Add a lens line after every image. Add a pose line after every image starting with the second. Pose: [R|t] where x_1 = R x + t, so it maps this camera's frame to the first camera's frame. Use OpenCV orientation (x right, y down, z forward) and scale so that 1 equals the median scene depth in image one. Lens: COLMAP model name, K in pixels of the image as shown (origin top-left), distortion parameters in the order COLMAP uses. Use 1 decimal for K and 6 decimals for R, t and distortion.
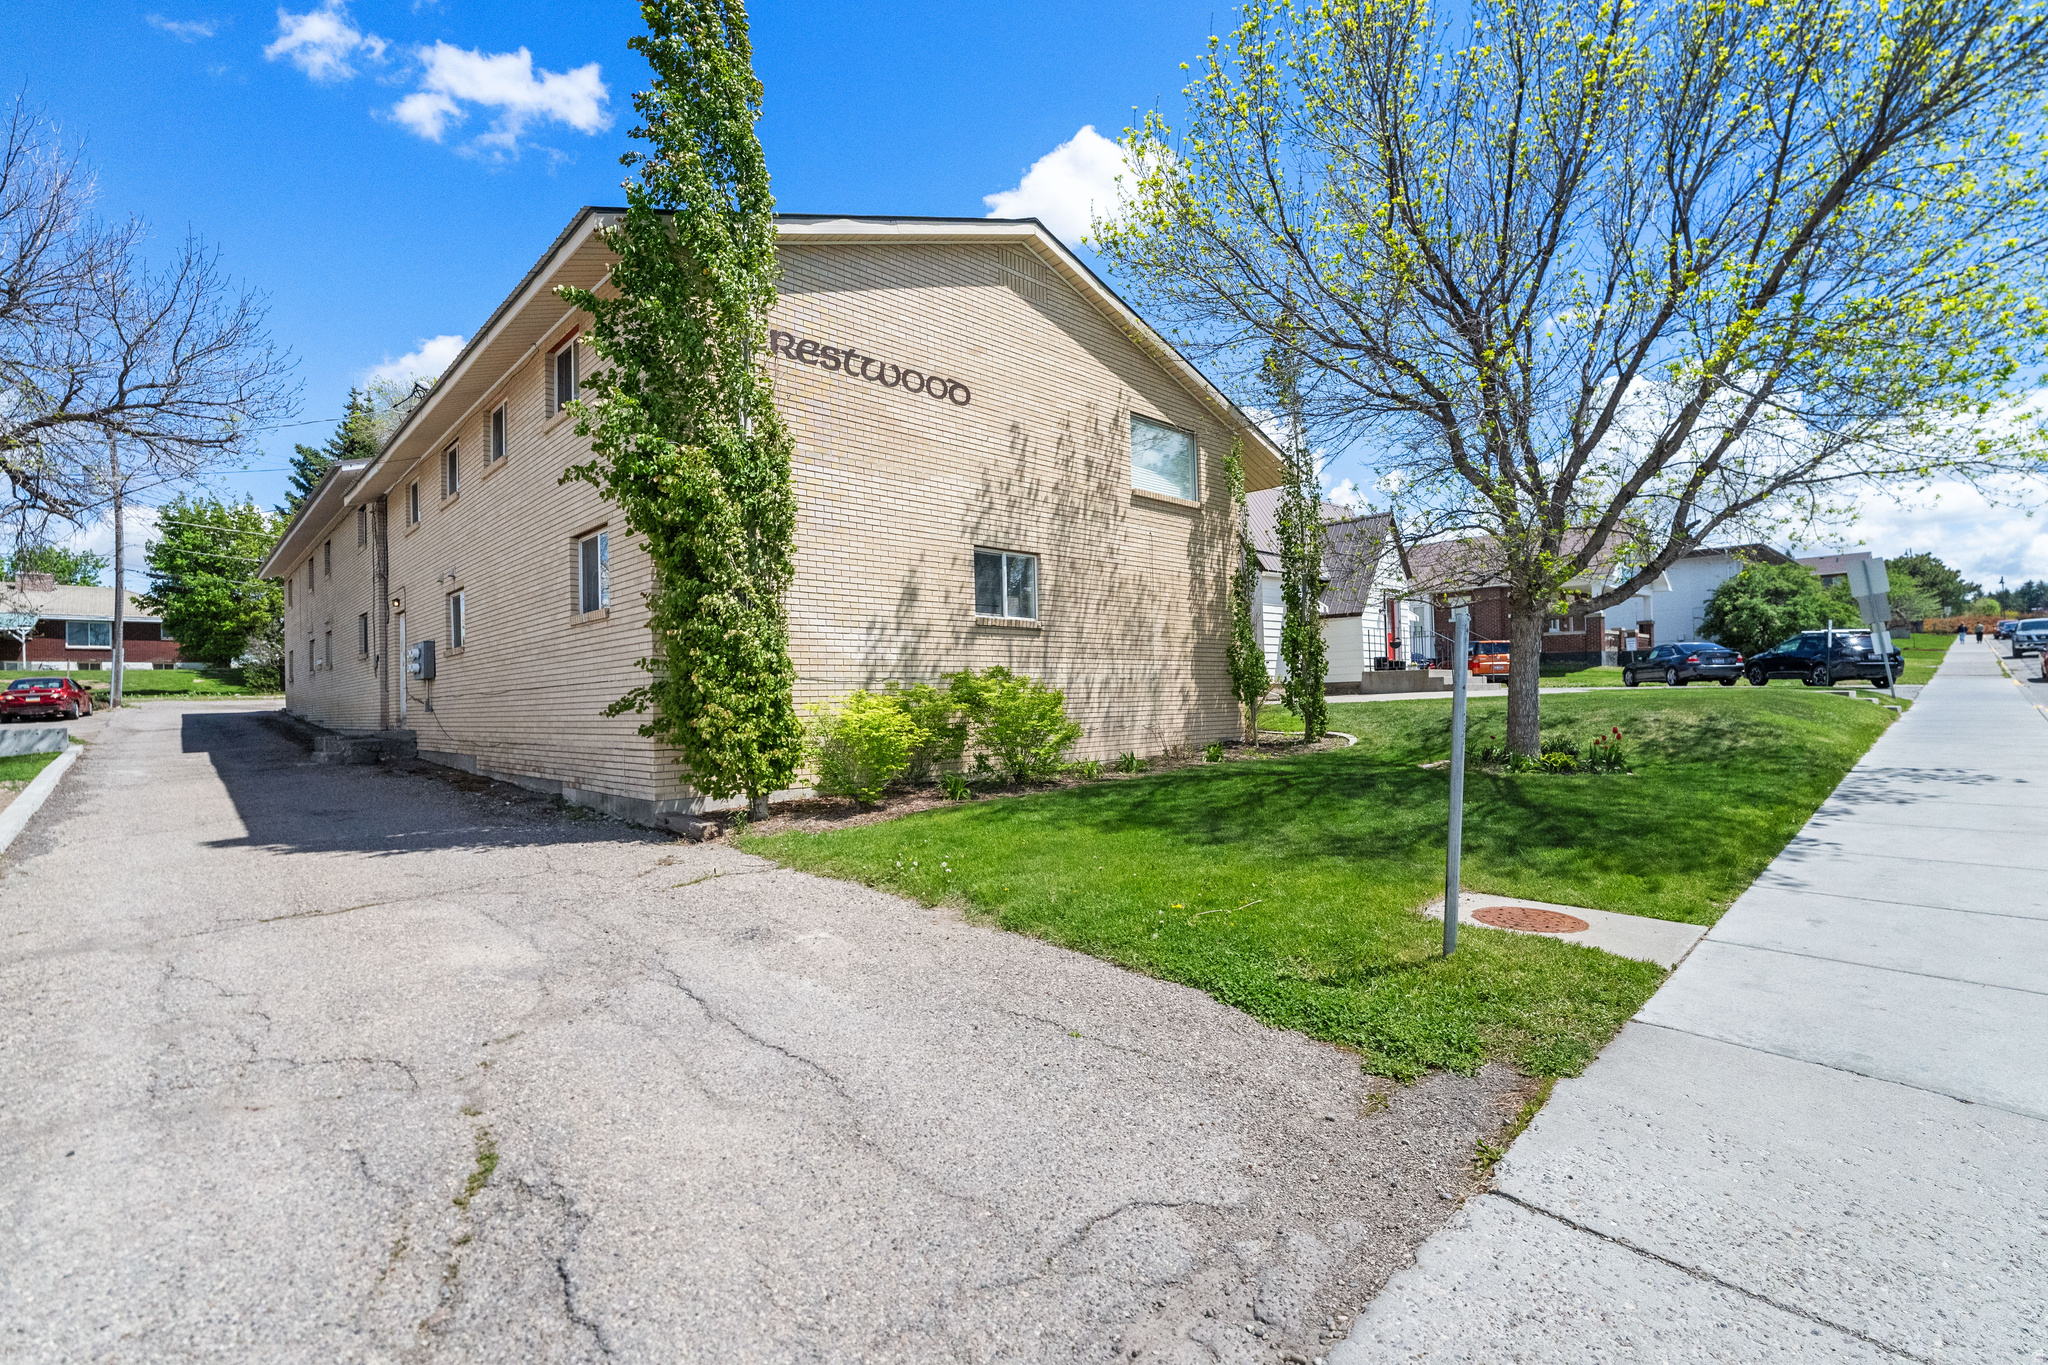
lens RADIAL K [[885.9, 0, 1022.8], [0, 885.9, 681.1], [0, 0, 1]] dist [0.000317, 0.000003]
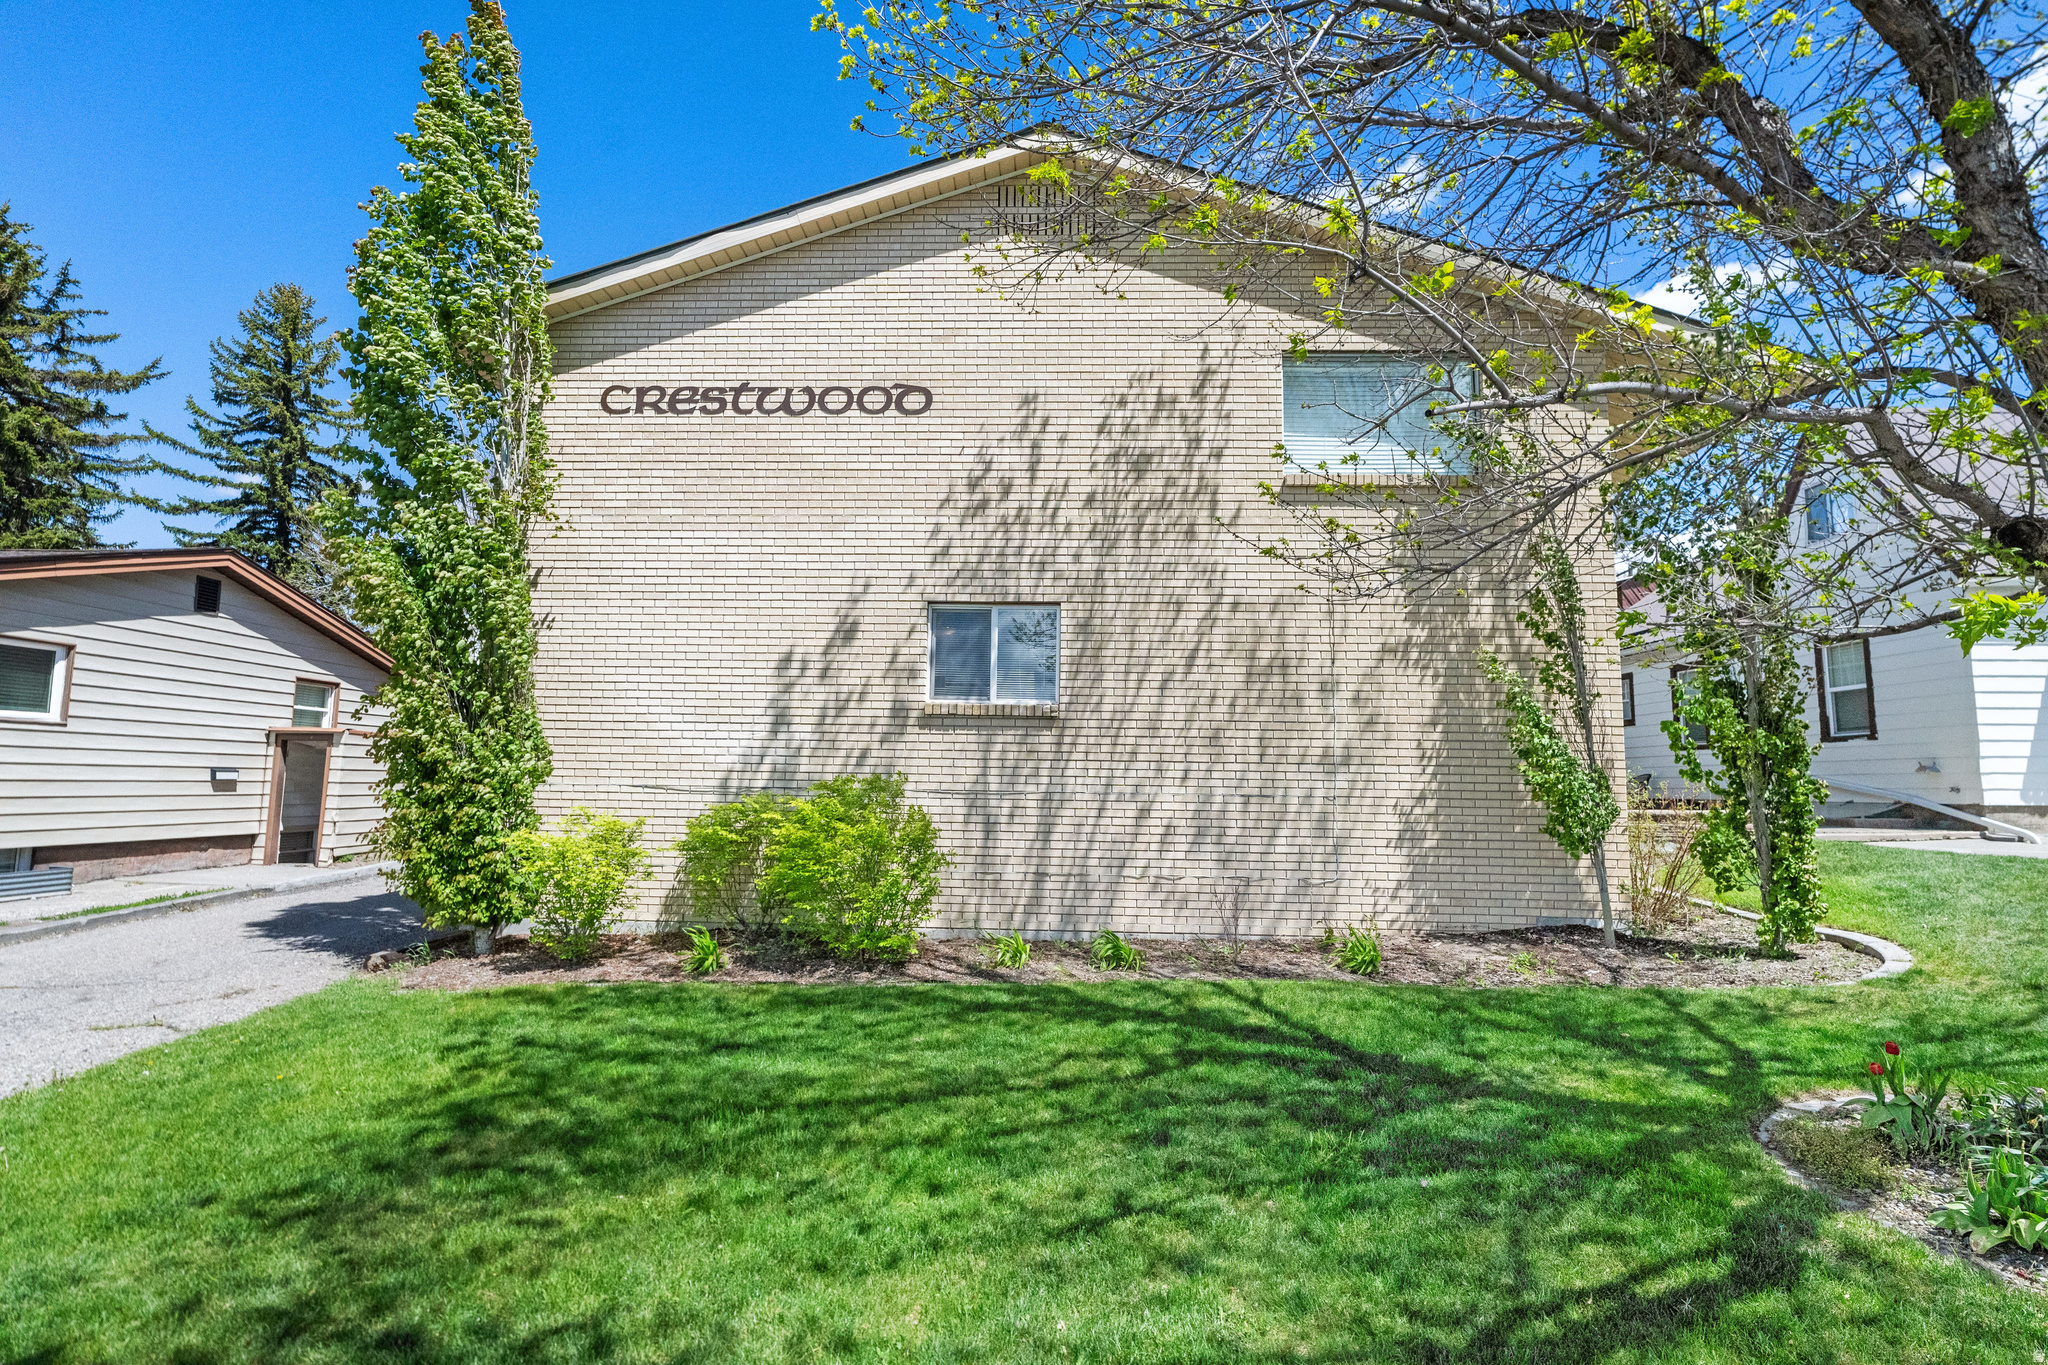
lens RADIAL K [[932.5, 0, 1023.3], [0, 932.5, 686.9], [0, 0, 1]] dist [-0.001520, -0.000019]
pose [[0.704205, -0.045551, -0.708534, 0.558626], [-0.018283, 0.996446, -0.082231, -0.027009], [0.709761, 0.070862, 0.700869, 0.570124]]
